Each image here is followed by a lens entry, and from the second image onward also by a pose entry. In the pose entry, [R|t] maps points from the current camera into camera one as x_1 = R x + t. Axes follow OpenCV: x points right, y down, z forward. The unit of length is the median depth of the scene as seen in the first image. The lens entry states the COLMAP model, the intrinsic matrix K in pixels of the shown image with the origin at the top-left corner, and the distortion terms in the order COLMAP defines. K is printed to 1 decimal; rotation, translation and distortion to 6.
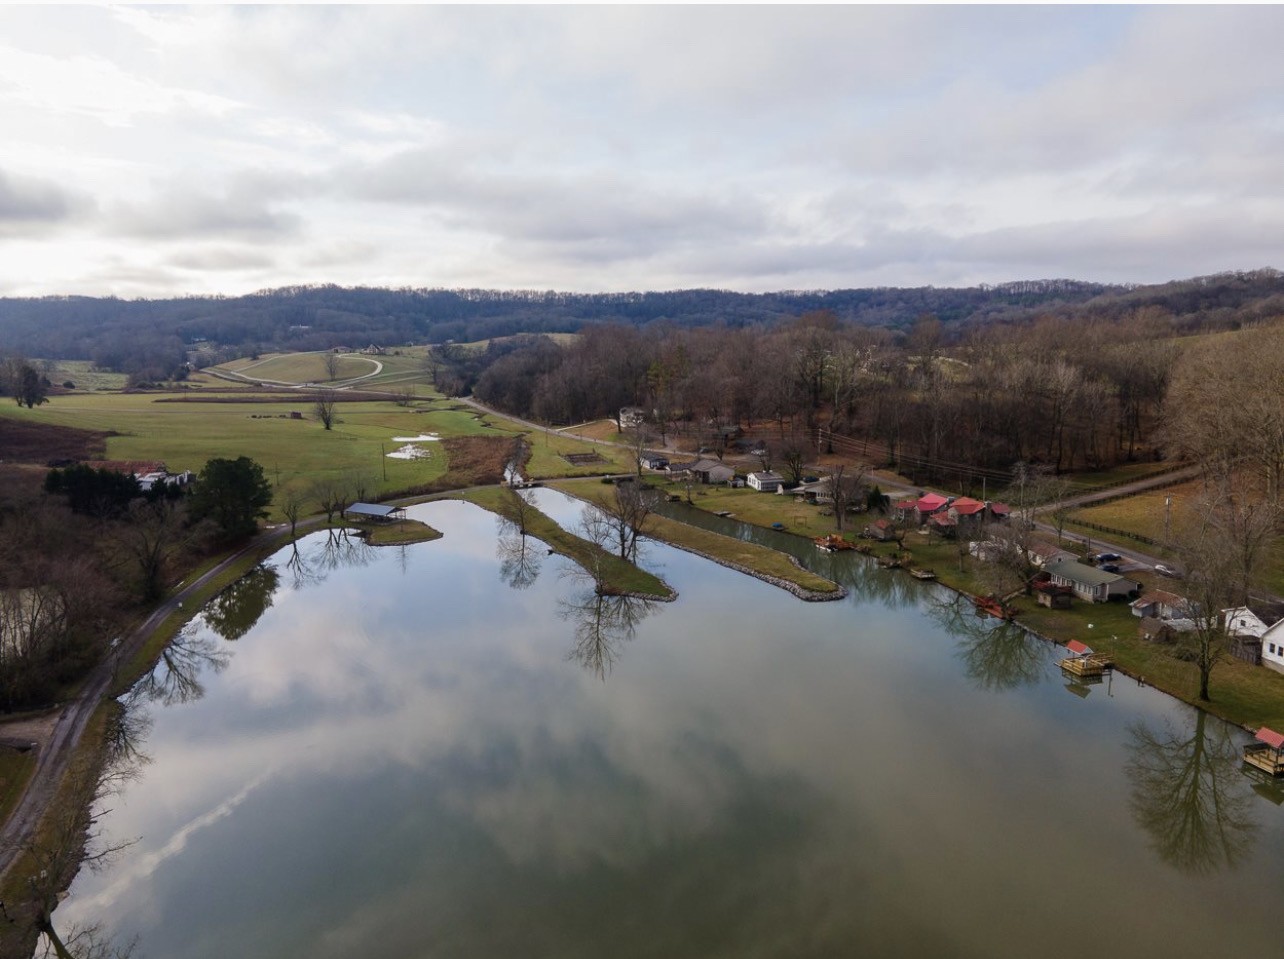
lens RADIAL K [[922.6, 0, 641.5], [0, 922.6, 481.4], [0, 0, 1]] dist [0.011722, -0.012693]
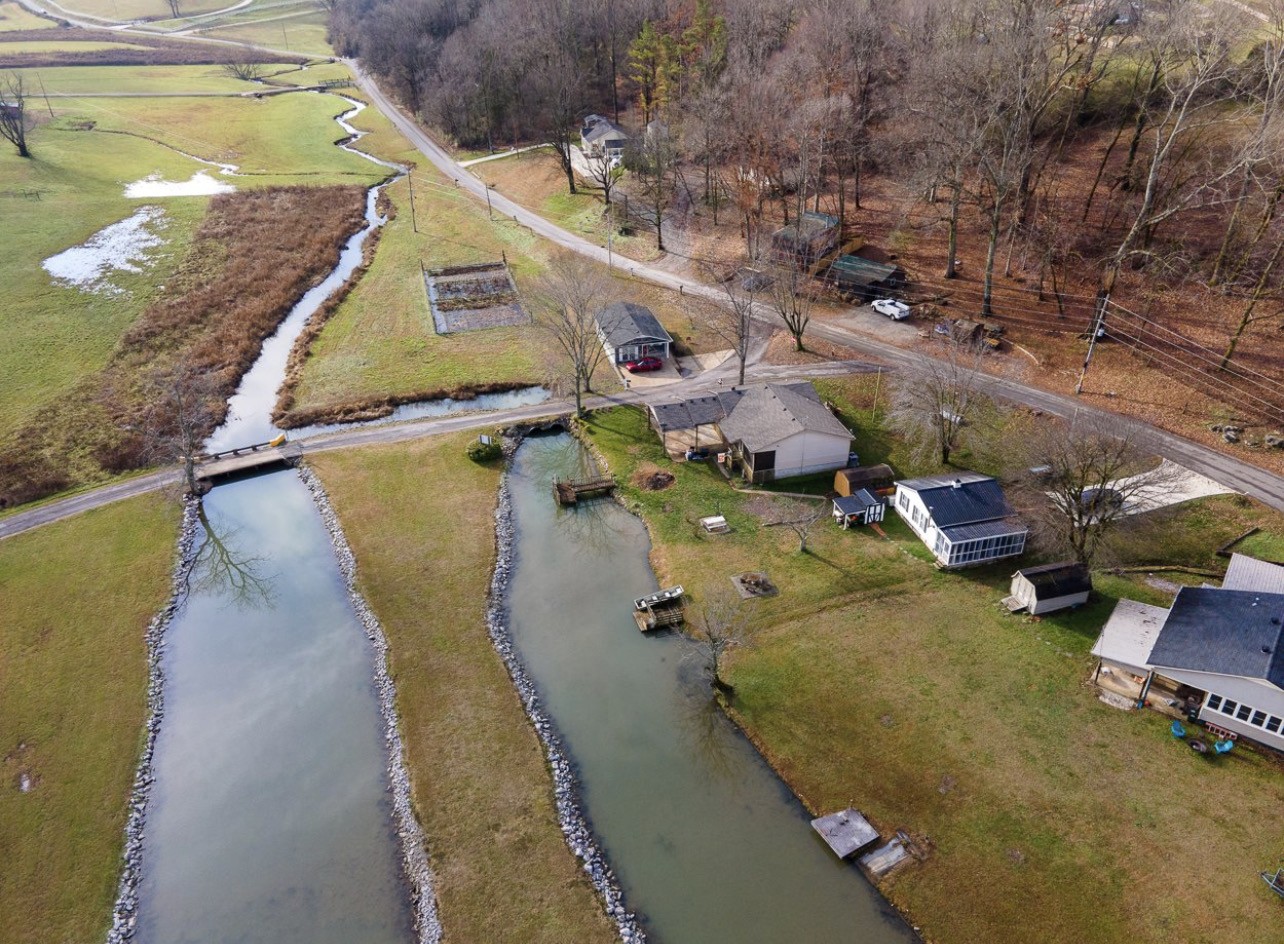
lens RADIAL K [[932.4, 0, 645.2], [0, 932.4, 479.1], [0, 0, 1]] dist [0.005842, 0.043607]
pose [[0.999860, 0.007232, -0.015069, 0.011678], [-0.001258, 0.931555, 0.363600, -0.046732], [0.016667, -0.363530, 0.931433, 0.256492]]
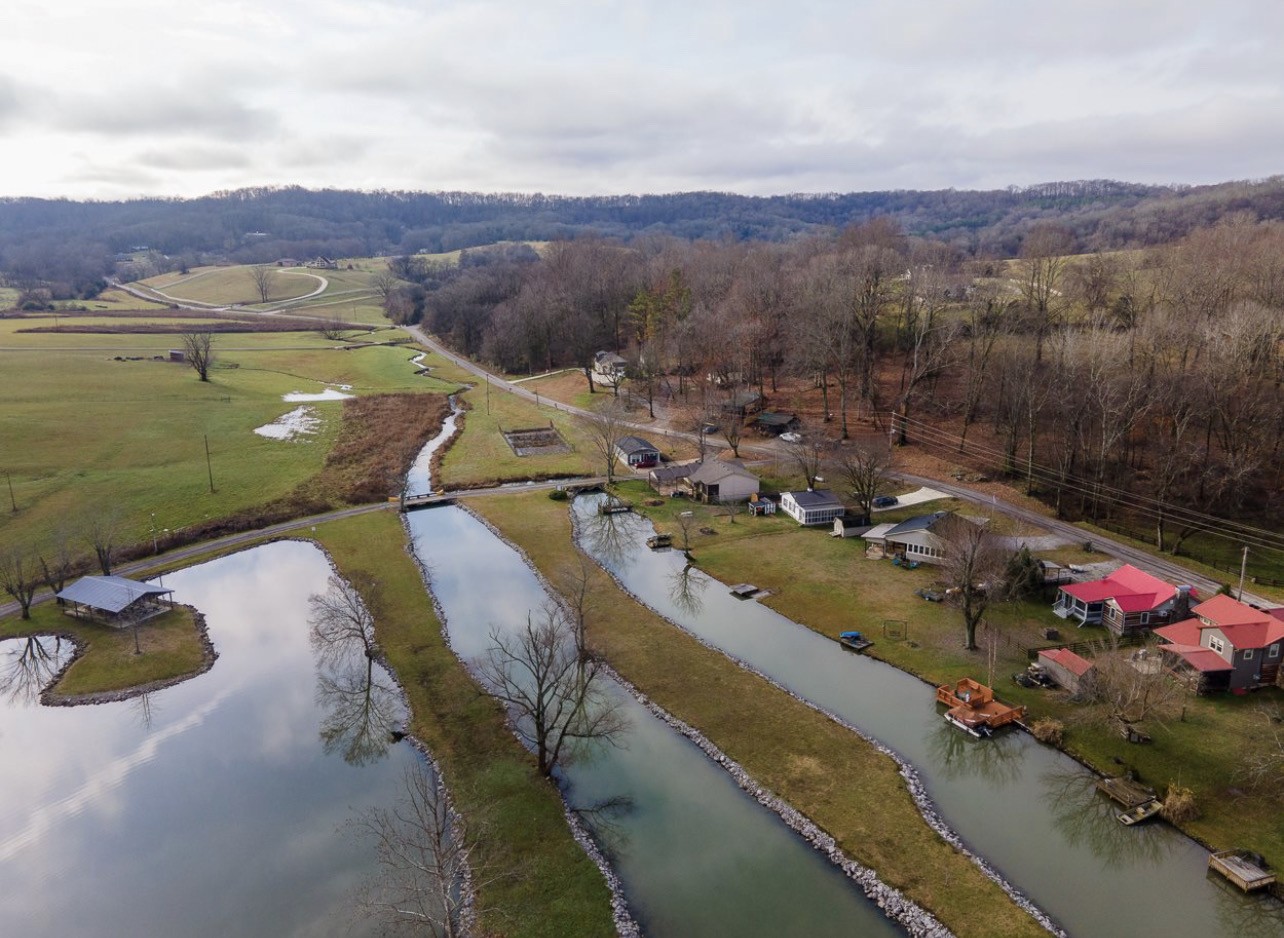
lens RADIAL K [[932.4, 0, 643.5], [0, 932.4, 456.7], [0, 0, 1]] dist [0.005842, 0.043607]
pose [[0.999996, -0.000131, 0.002773, 0.007687], [-0.000065, 0.997511, 0.070504, -0.027878], [-0.002776, -0.070504, 0.997508, 0.139783]]
